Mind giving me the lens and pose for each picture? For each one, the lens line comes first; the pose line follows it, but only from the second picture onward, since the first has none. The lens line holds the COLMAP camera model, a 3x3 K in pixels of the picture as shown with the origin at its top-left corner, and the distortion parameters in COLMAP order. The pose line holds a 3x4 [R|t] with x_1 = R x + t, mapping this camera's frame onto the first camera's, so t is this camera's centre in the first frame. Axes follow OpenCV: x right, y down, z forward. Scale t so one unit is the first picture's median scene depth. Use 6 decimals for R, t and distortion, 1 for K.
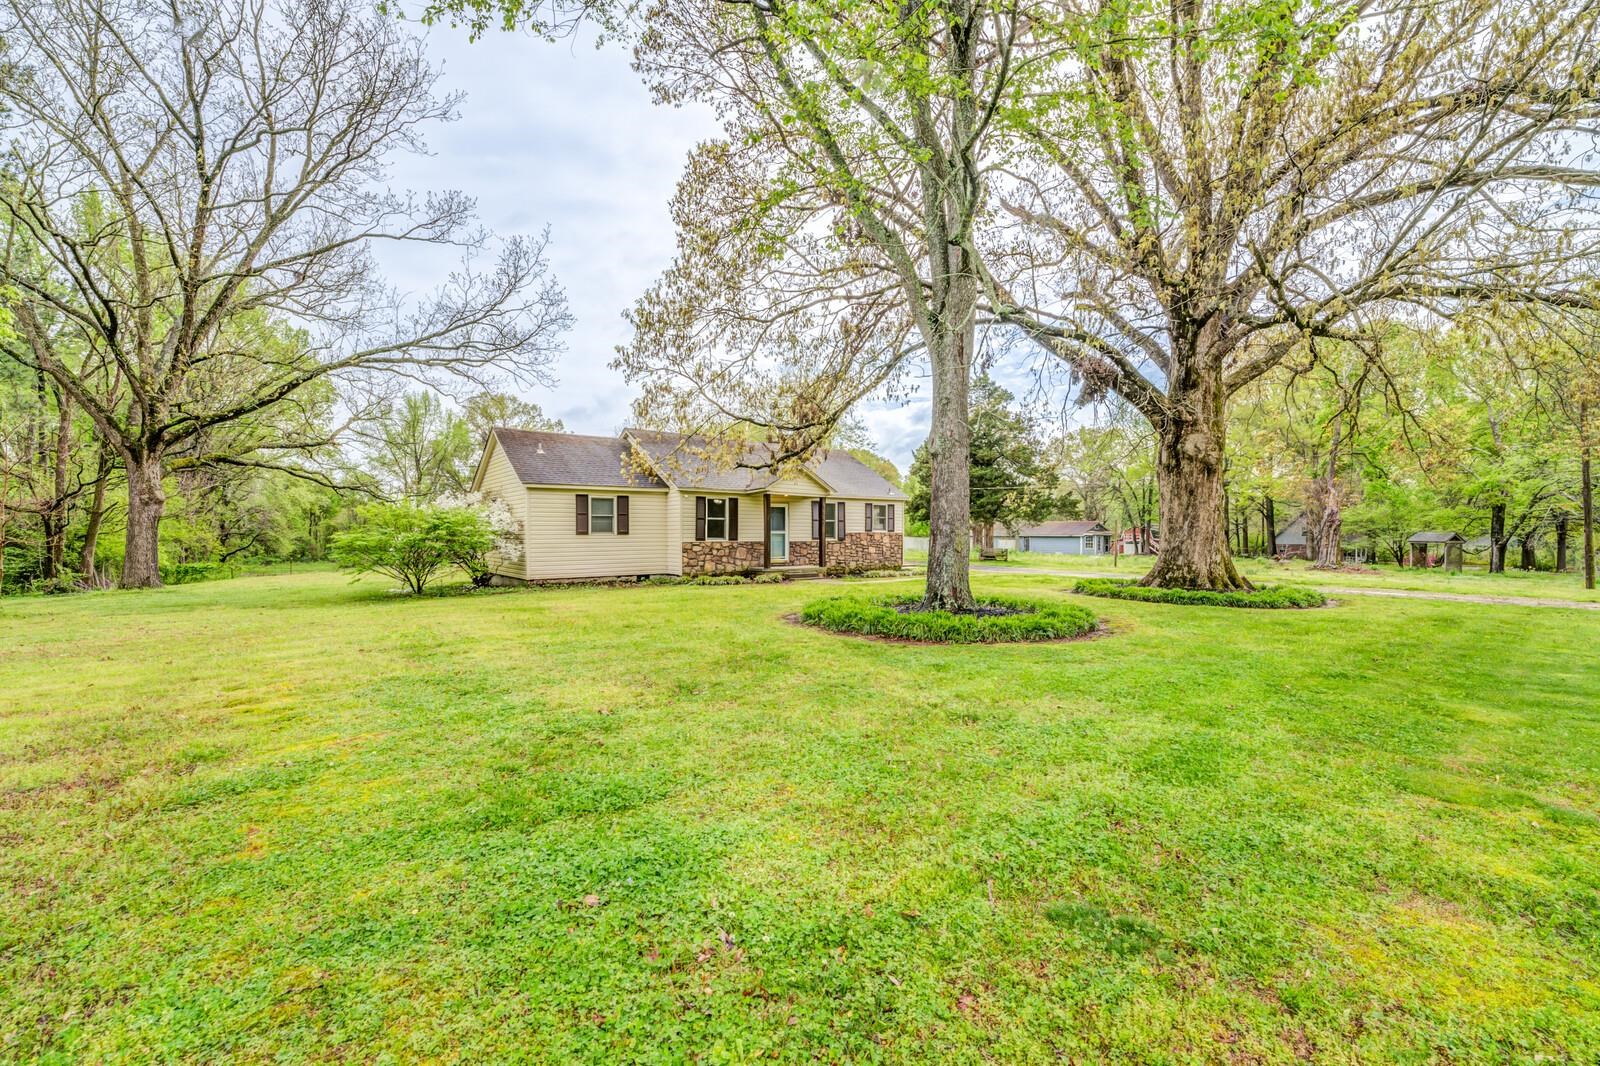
lens RADIAL K [[647.7, 0, 794.1], [0, 647.7, 531.9], [0, 0, 1]] dist [-0.000091, 0.000052]
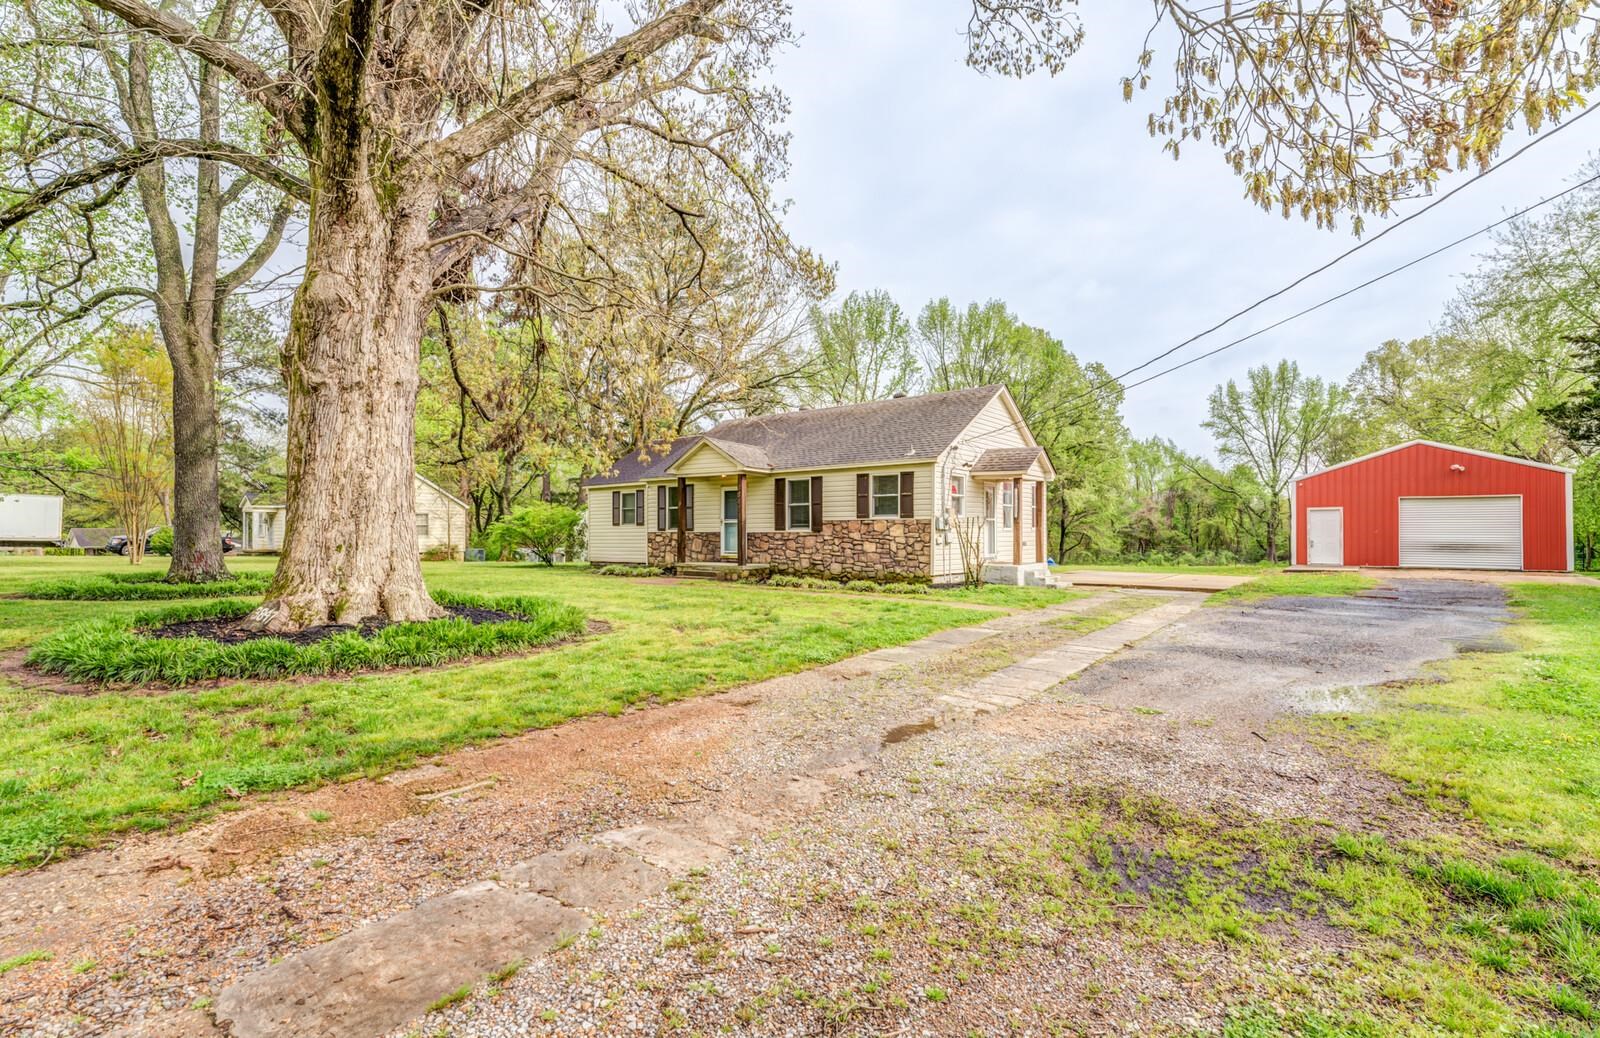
lens RADIAL K [[737.6, 0, 803.3], [0, 737.6, 526.5], [0, 0, 1]] dist [0.009990, 0.000351]
pose [[0.260815, -0.009003, -0.965347, 0.951132], [0.001990, 0.999959, -0.008789, 0.016680], [0.965387, 0.000371, 0.260822, 0.887715]]
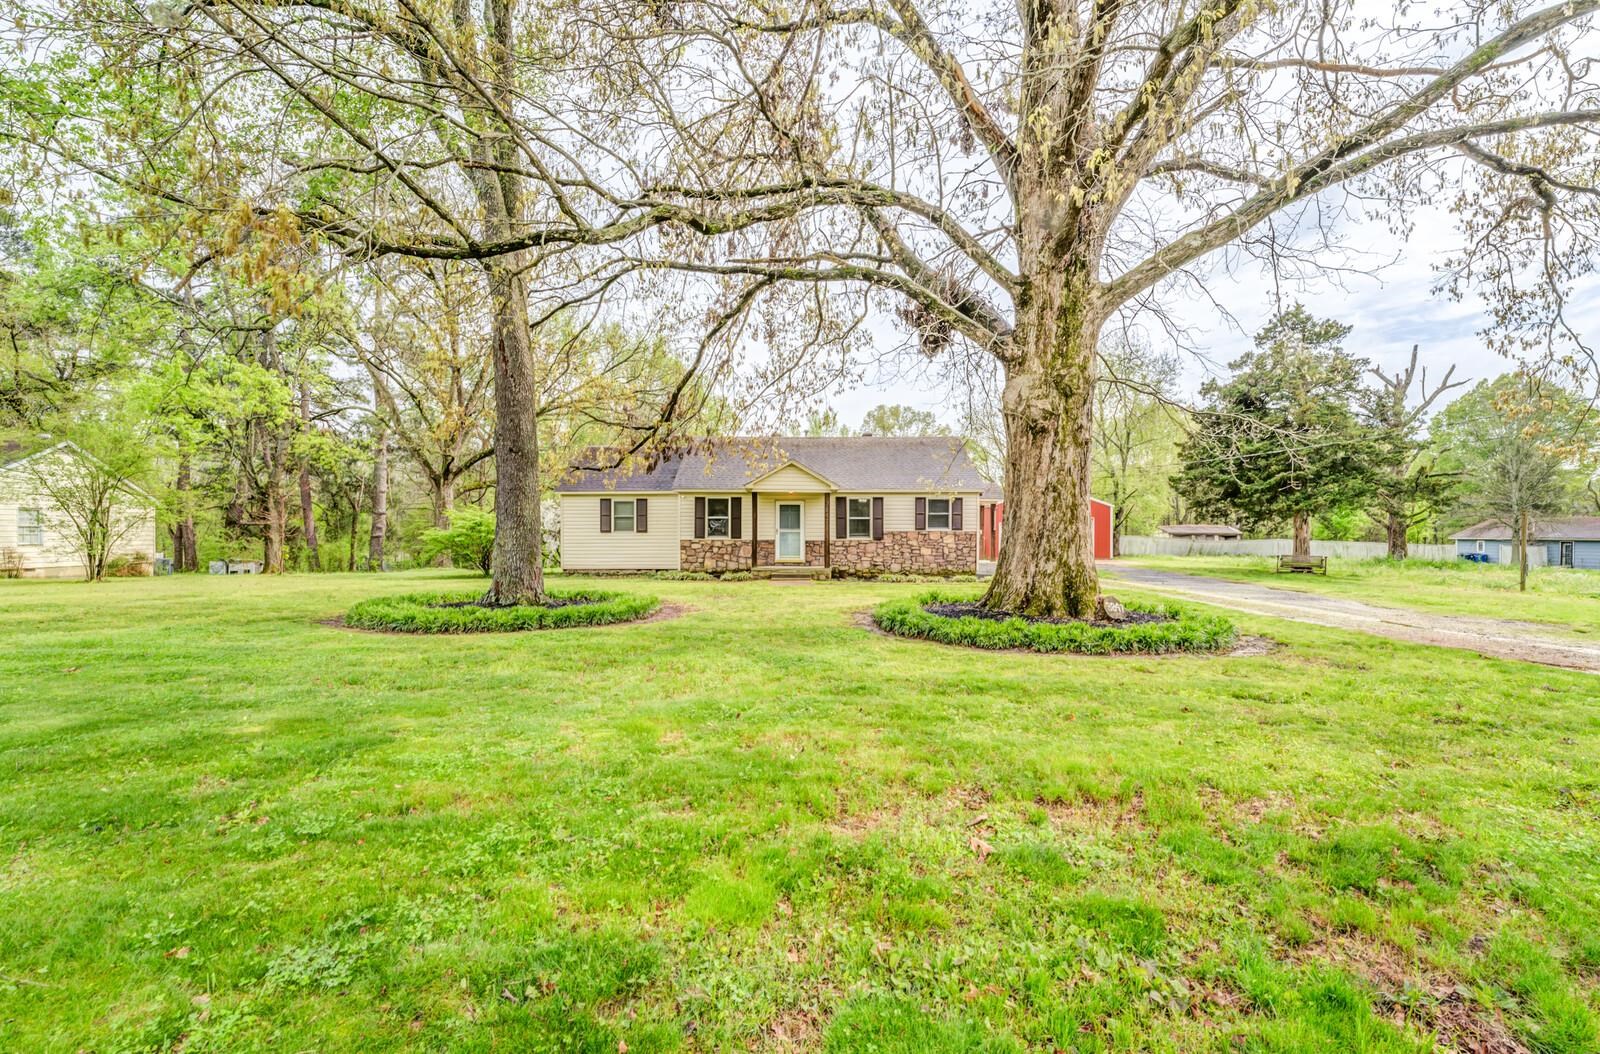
lens RADIAL K [[657.5, 0, 813.6], [0, 657.5, 527.6], [0, 0, 1]] dist [-0.002458, 0.001661]
pose [[0.800651, -0.005121, -0.599109, 0.623558], [-0.000414, 0.999959, -0.009100, 0.005282], [0.599131, 0.007533, 0.800616, 0.247275]]
